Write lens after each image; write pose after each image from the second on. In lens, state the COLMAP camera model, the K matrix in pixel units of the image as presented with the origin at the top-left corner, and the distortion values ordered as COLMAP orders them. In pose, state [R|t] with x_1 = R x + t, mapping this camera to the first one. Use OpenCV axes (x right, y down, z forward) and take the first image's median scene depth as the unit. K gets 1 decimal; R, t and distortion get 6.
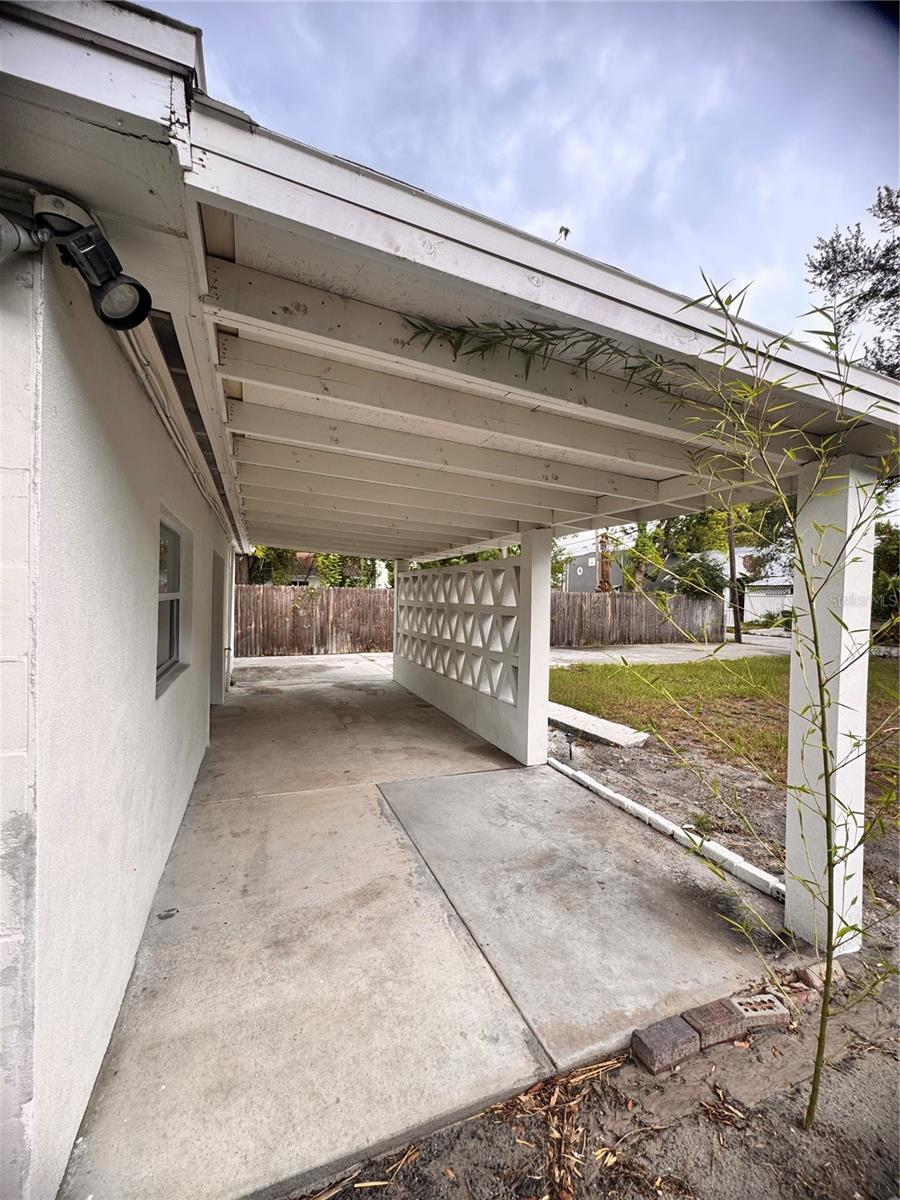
lens RADIAL K [[478.8, 0, 452.9], [0, 478.8, 611.8], [0, 0, 1]] dist [-0.000620, -0.000174]
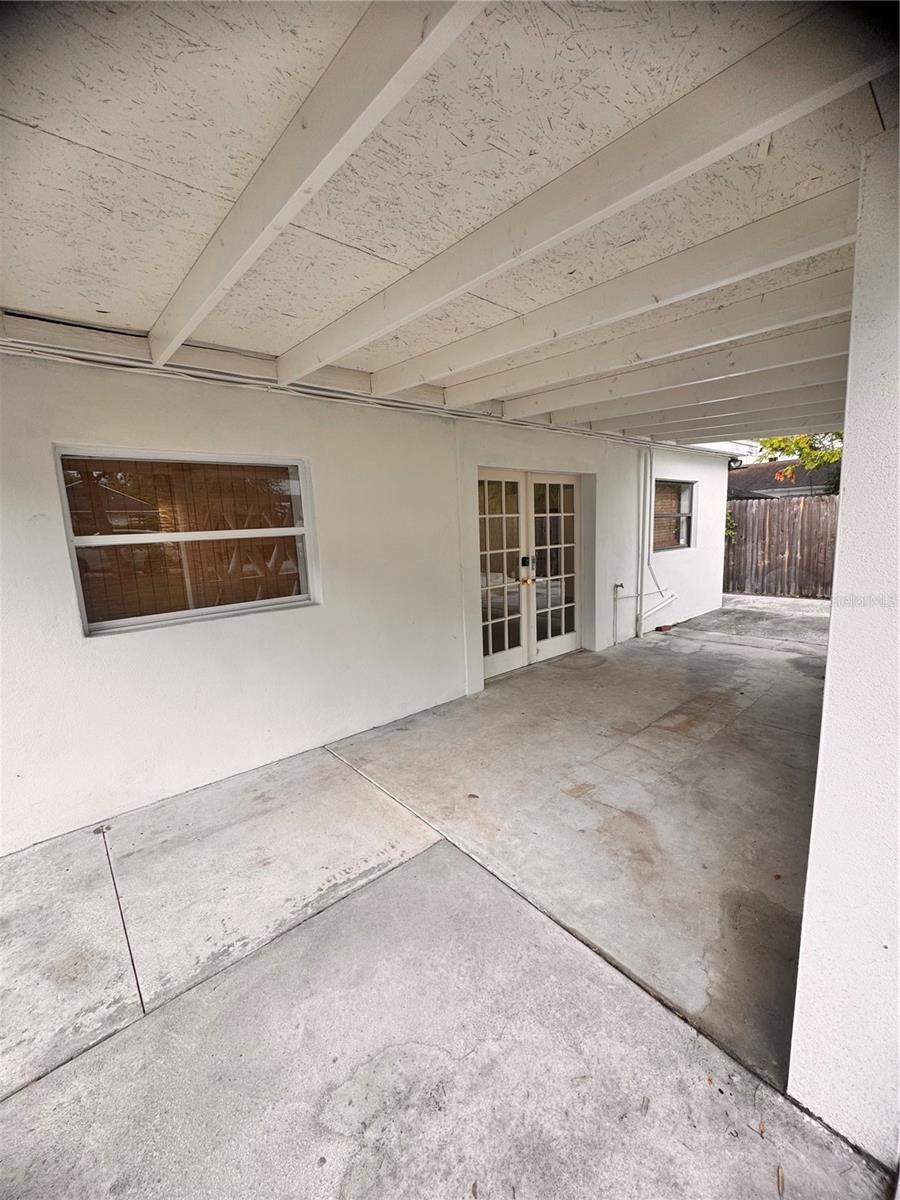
lens RADIAL K [[478.8, 0, 449.7], [0, 478.8, 600.8], [0, 0, 1]] dist [-0.000620, -0.000174]
pose [[0.311230, 0.109061, -0.944056, 0.337853], [0.022978, 0.992239, 0.122203, -0.006860], [0.950057, -0.059726, 0.306308, 0.763166]]
